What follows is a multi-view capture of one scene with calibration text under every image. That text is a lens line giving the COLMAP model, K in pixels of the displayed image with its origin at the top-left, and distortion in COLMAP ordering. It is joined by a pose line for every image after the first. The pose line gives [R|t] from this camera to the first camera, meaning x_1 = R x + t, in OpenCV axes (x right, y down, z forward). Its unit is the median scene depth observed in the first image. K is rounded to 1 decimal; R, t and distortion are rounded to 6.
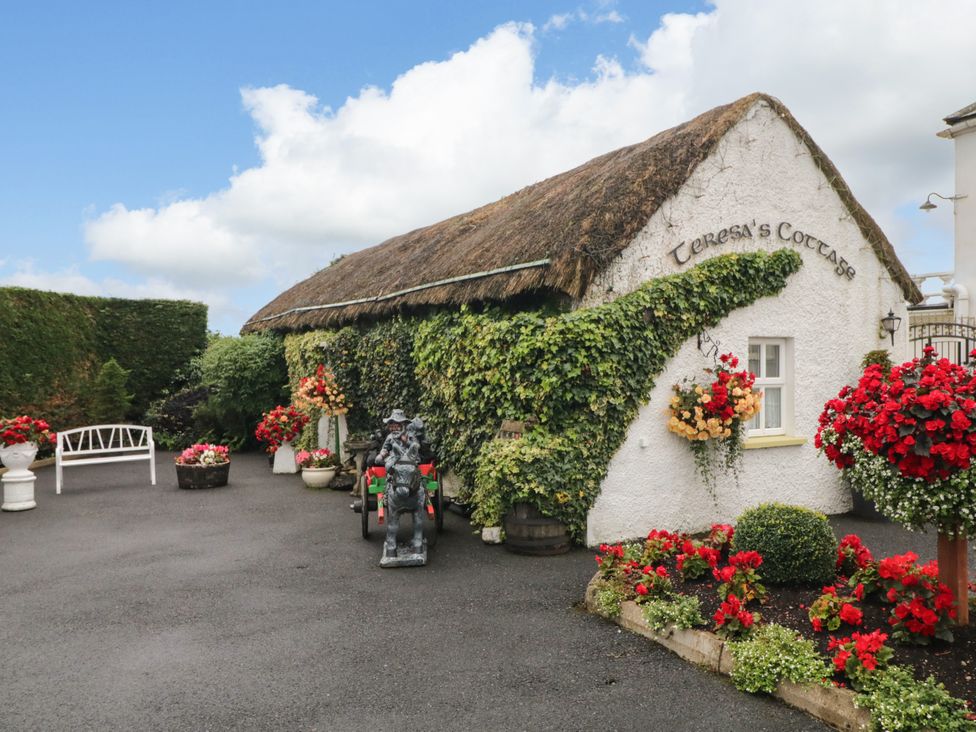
lens RADIAL K [[781.2, 0, 493.8], [0, 781.2, 364.4], [0, 0, 1]] dist [-0.000971, -0.016822]
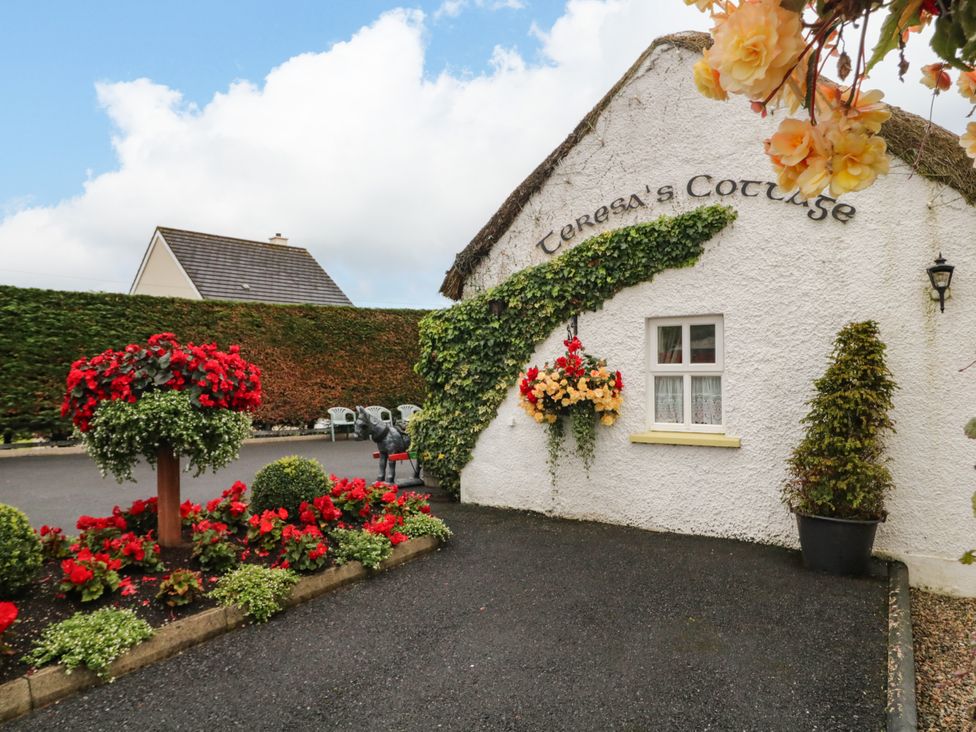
lens RADIAL K [[656.1, 0, 487.2], [0, 656.1, 366.5], [0, 0, 1]] dist [-0.005037, -0.003170]
pose [[0.455988, -0.003579, -0.889979, 0.806665], [0.006716, 0.999977, -0.000581, 0.017388], [0.889961, -0.005712, 0.456001, 0.438442]]
